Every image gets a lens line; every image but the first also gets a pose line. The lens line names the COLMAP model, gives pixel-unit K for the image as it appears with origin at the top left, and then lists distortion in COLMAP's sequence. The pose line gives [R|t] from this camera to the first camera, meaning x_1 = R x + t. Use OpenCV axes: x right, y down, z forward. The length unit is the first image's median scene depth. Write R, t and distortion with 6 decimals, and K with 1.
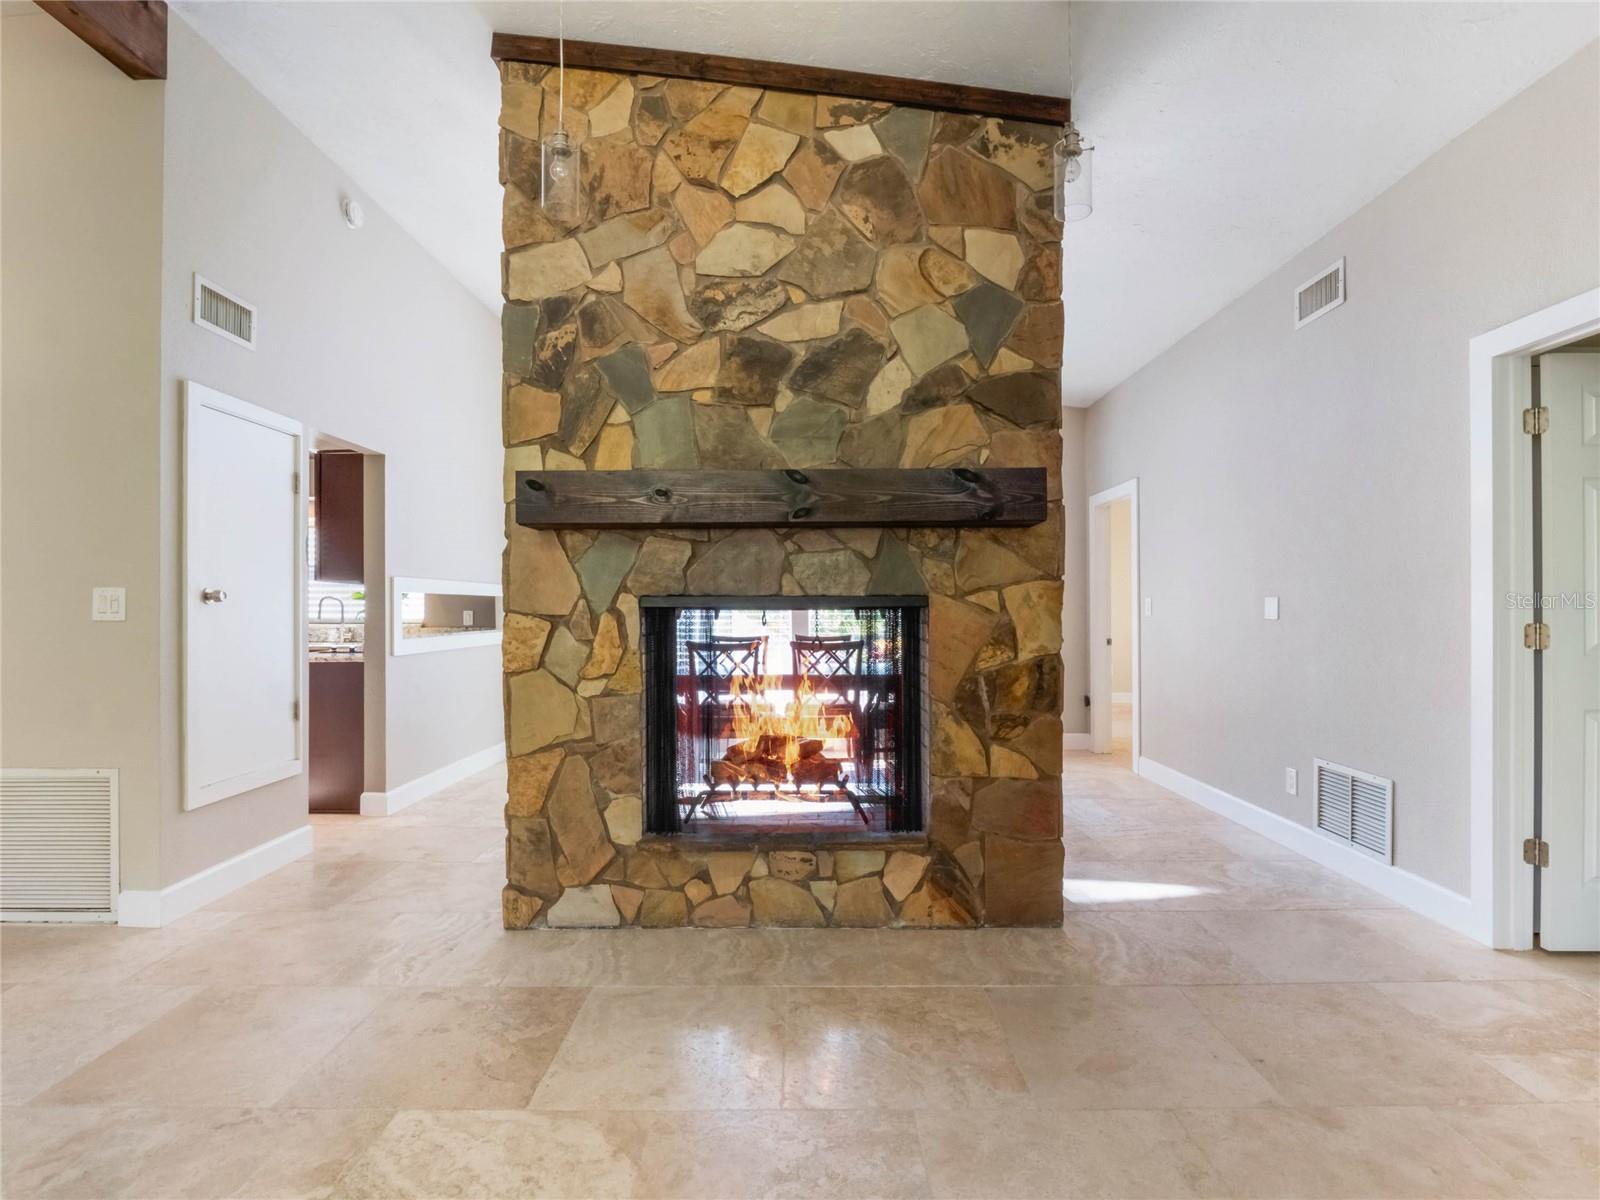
lens RADIAL K [[786.5, 0, 800.0], [0, 786.5, 600.0], [0, 0, 1]] dist [0.002319, -0.011921]
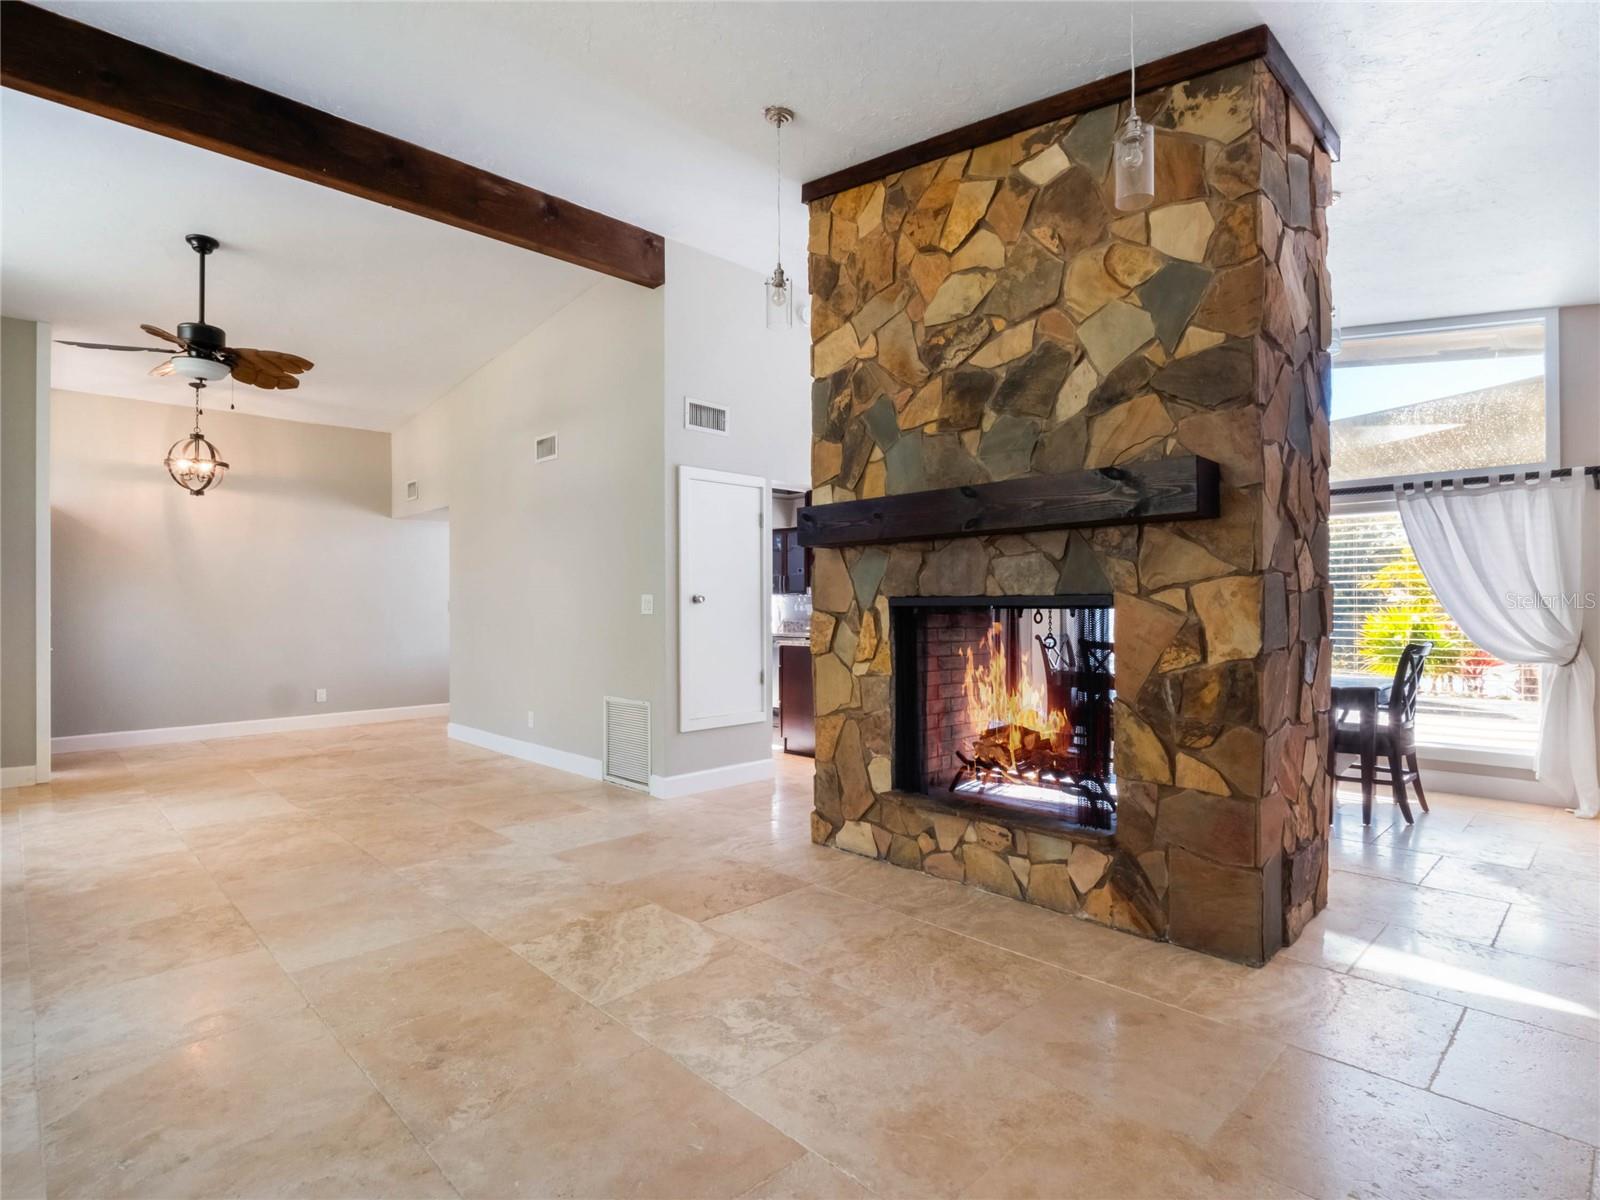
lens RADIAL K [[818.1, 0, 804.5], [0, 818.1, 602.1], [0, 0, 1]] dist [0.012796, -0.020473]
pose [[0.702800, -0.003486, -0.711379, 0.625353], [0.006783, 0.999975, 0.001801, -0.000573], [0.711355, -0.006091, 0.702806, -0.006029]]
